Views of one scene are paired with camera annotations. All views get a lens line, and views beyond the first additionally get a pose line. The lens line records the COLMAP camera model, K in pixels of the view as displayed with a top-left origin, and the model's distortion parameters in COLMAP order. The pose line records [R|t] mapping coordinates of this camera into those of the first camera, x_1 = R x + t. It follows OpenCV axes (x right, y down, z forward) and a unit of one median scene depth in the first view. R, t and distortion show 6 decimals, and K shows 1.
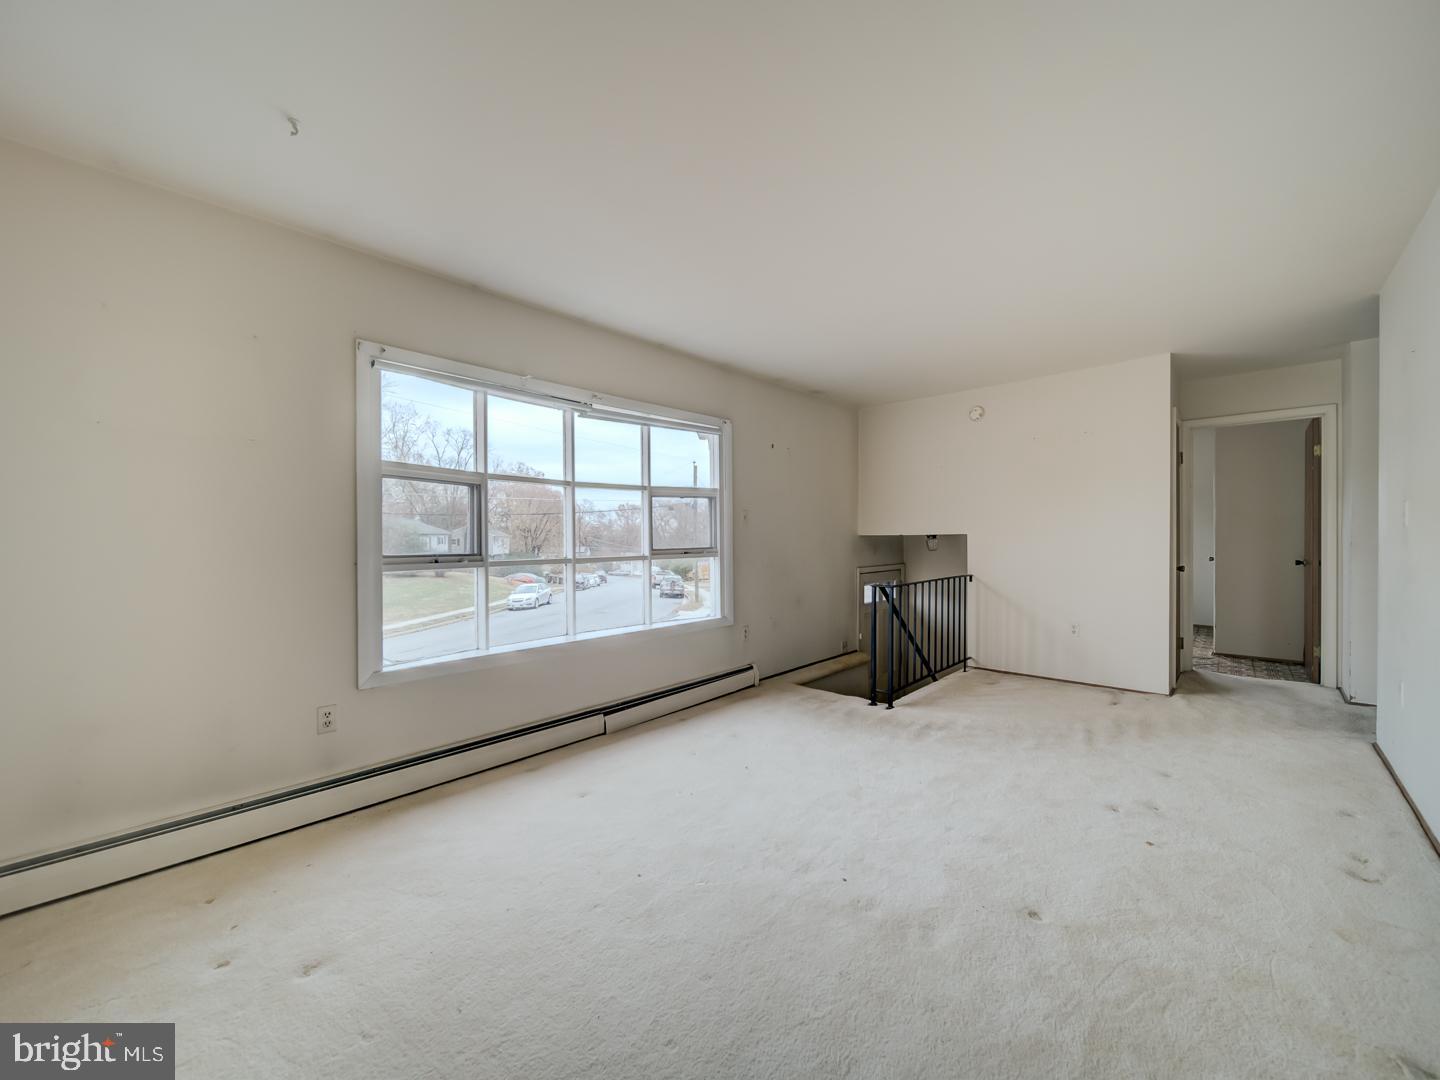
lens RADIAL K [[564.5, 0, 725.5], [0, 564.5, 545.2], [0, 0, 1]] dist [-0.001803, -0.002103]
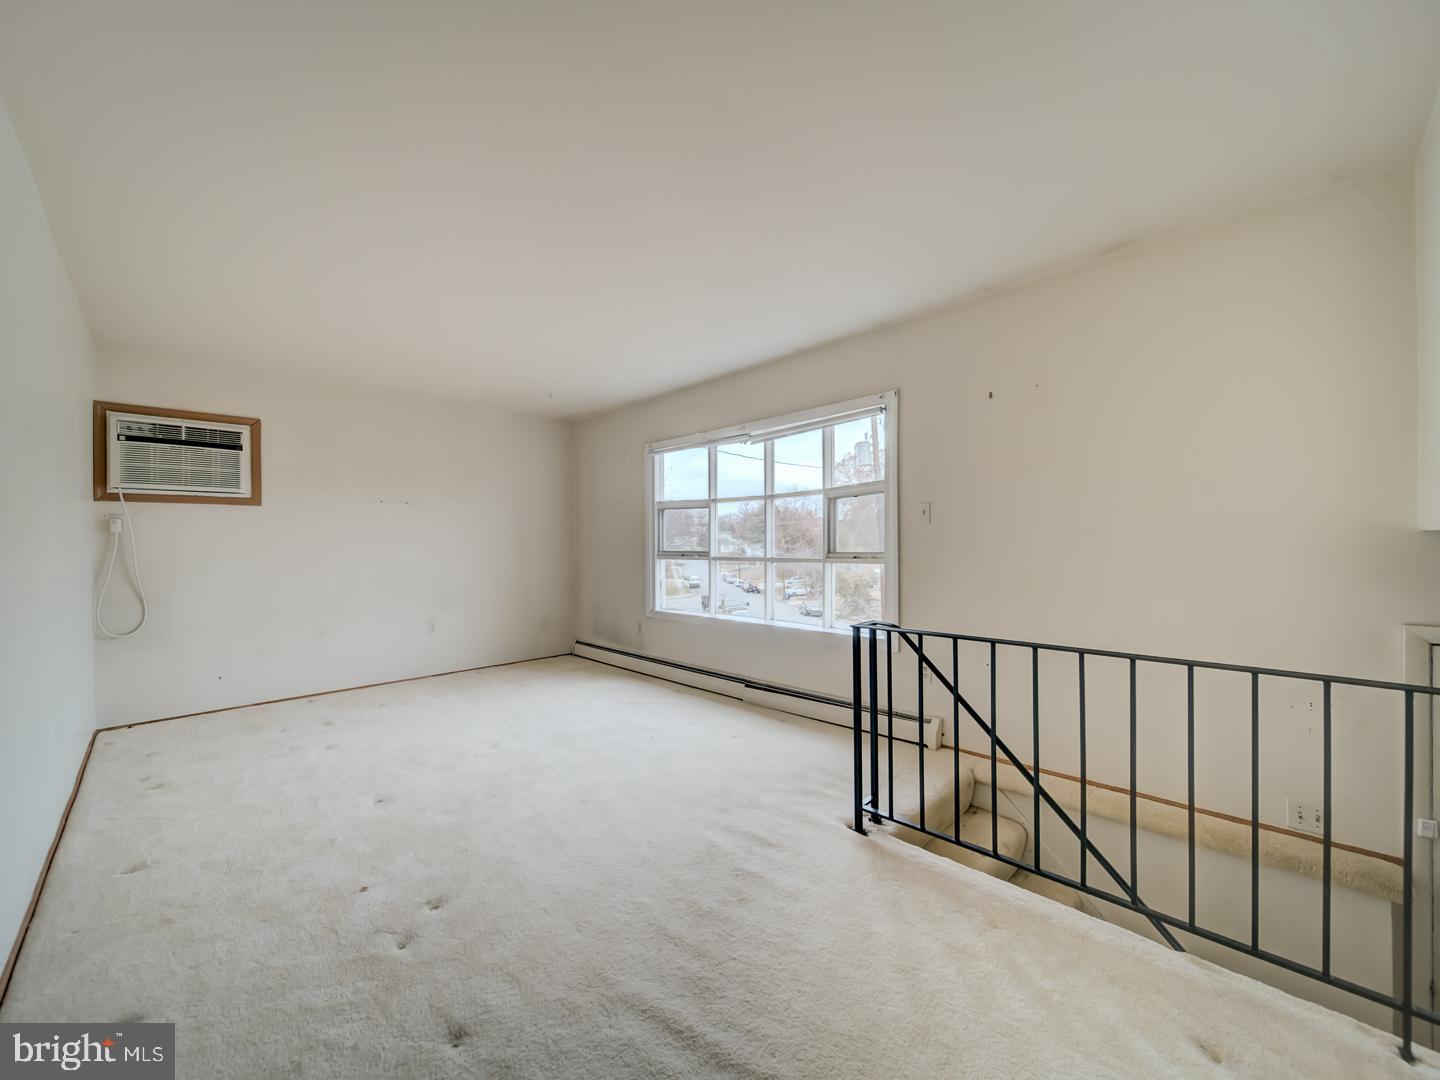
lens RADIAL K [[564.5, 0, 725.0], [0, 564.5, 538.4], [0, 0, 1]] dist [-0.001803, -0.002103]
pose [[-0.045977, 0.000433, -0.998942, 1.014835], [-0.002374, 0.999997, 0.000543, -0.020432], [0.998940, 0.002396, -0.045975, 1.010783]]
